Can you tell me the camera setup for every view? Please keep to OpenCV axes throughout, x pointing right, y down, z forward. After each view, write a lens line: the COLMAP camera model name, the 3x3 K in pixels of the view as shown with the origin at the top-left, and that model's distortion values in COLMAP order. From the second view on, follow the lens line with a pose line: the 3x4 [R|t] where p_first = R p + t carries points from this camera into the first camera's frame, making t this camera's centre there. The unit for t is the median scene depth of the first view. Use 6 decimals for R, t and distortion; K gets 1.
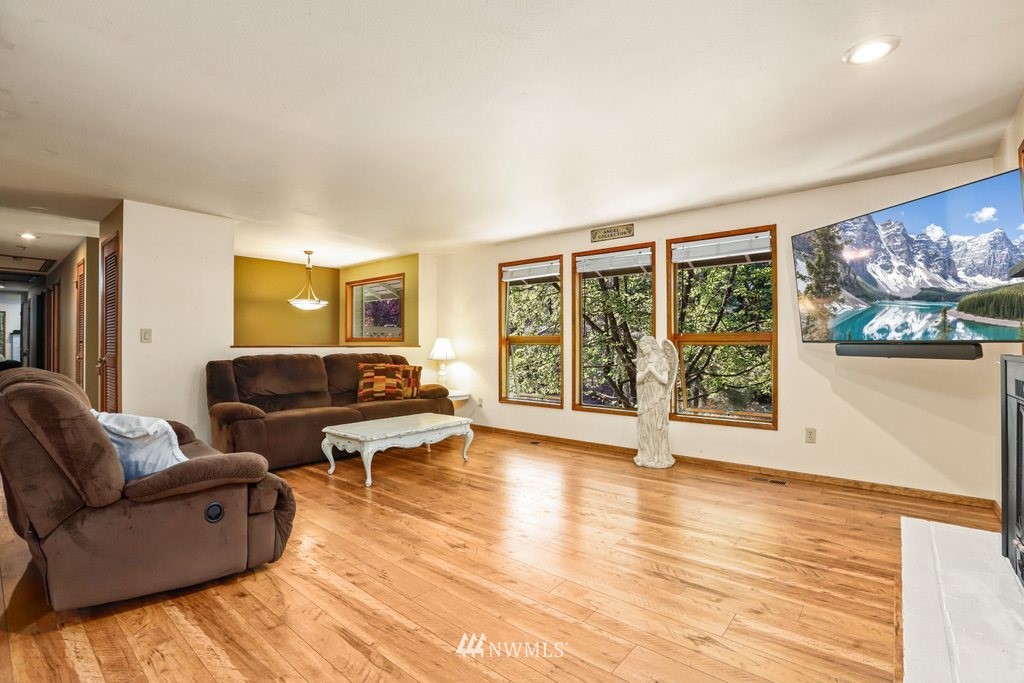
lens RADIAL K [[468.2, 0, 527.1], [0, 468.2, 344.0], [0, 0, 1]] dist [-0.037728, 0.010227]
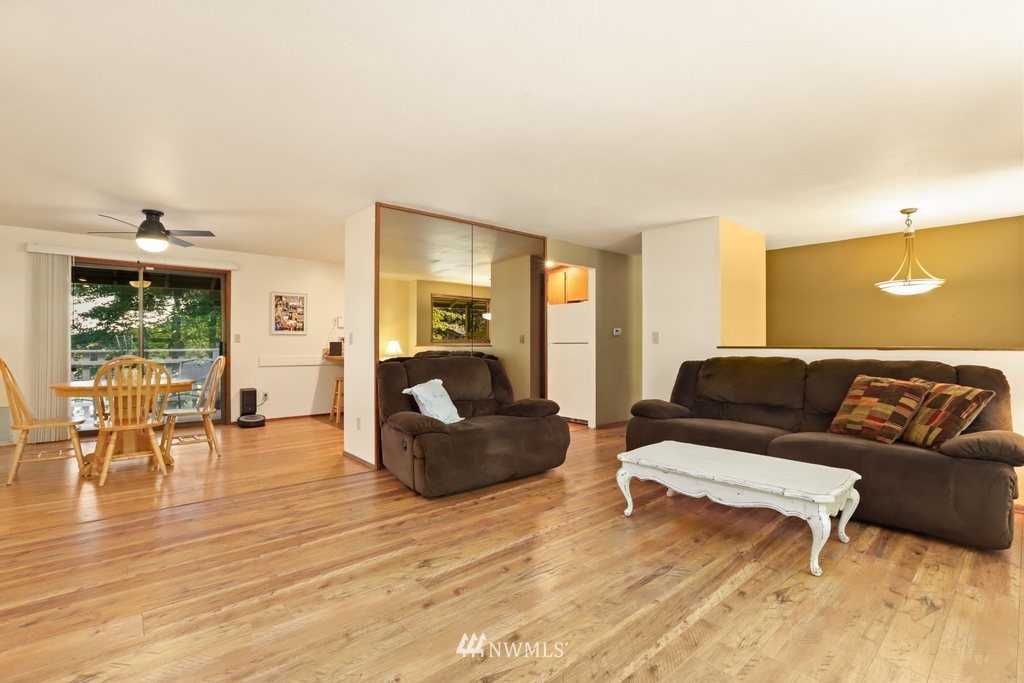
lens RADIAL K [[468.2, 0, 506.3], [0, 468.2, 343.5], [0, 0, 1]] dist [-0.037728, 0.010227]
pose [[-0.185519, -0.003881, -0.982633, 0.697286], [-0.002690, 0.999990, -0.003442, 0.003497], [0.982637, 0.002005, -0.185528, 1.272734]]
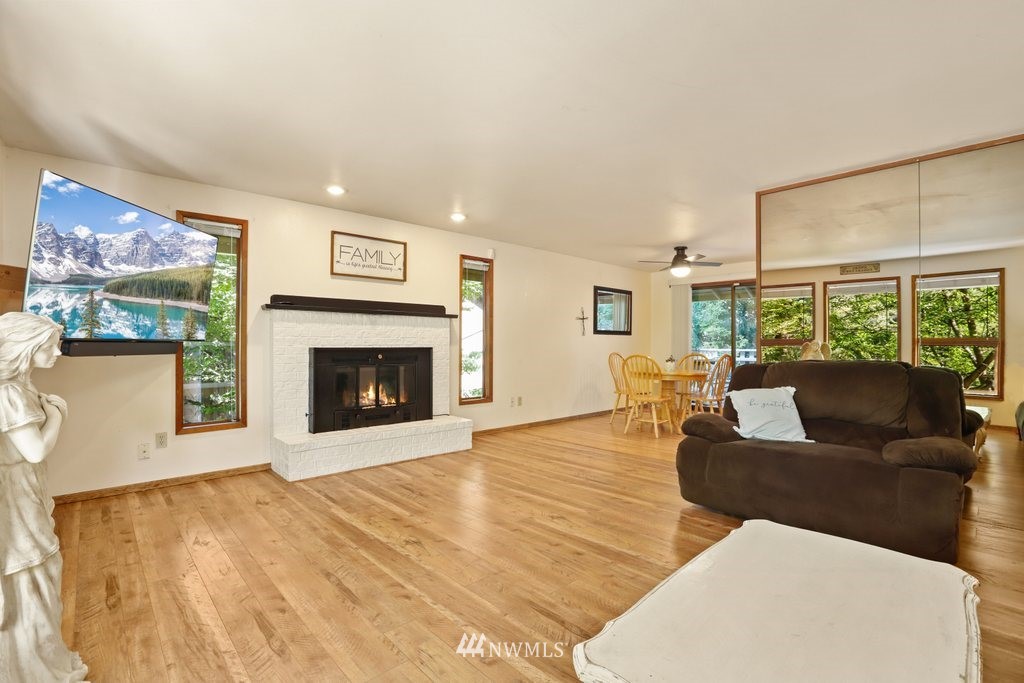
lens RADIAL K [[468.2, 0, 520.3], [0, 468.2, 341.8], [0, 0, 1]] dist [-0.037728, 0.010227]
pose [[-0.990581, -0.002450, 0.136905, -0.204697], [-0.003041, 0.999987, -0.004107, 0.002501], [-0.136893, -0.004485, -0.990576, 2.076403]]
